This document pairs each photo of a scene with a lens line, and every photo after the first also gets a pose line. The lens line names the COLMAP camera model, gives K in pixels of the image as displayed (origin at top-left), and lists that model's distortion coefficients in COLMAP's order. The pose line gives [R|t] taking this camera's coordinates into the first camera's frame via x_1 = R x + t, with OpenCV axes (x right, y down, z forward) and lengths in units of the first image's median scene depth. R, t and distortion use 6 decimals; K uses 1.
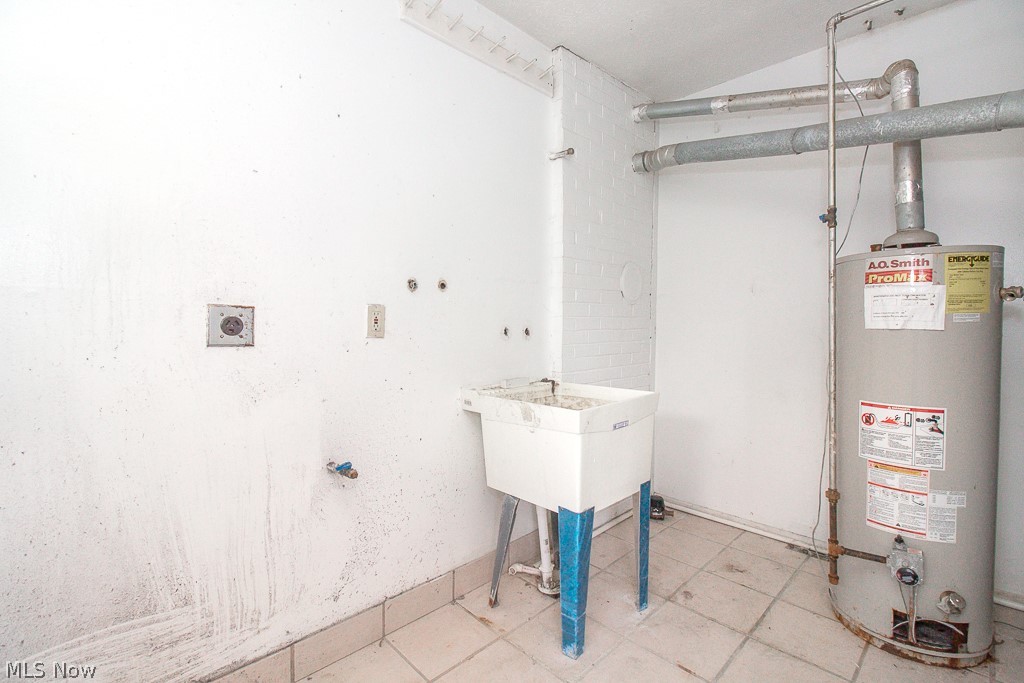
lens RADIAL K [[474.9, 0, 516.5], [0, 474.9, 337.1], [0, 0, 1]] dist [0.001655, -0.003853]
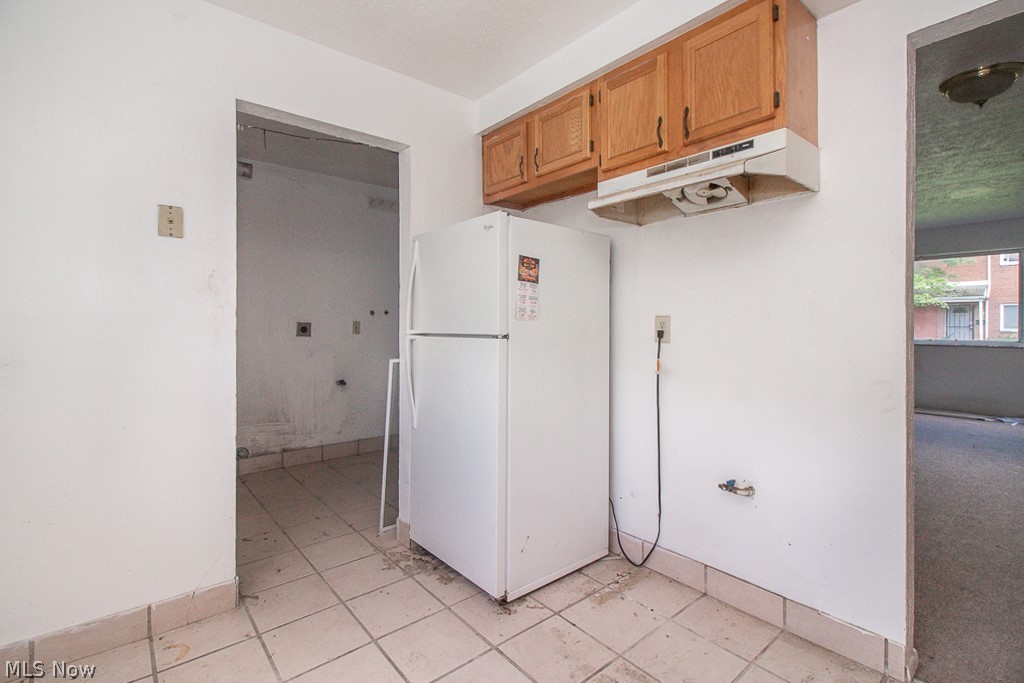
lens RADIAL K [[474.9, 0, 515.4], [0, 474.9, 333.8], [0, 0, 1]] dist [0.001655, -0.003853]
pose [[0.995973, 0.005680, -0.089474, 0.898731], [-0.006731, 0.999912, -0.011441, 0.026720], [0.089401, 0.011997, 0.995923, -1.677587]]
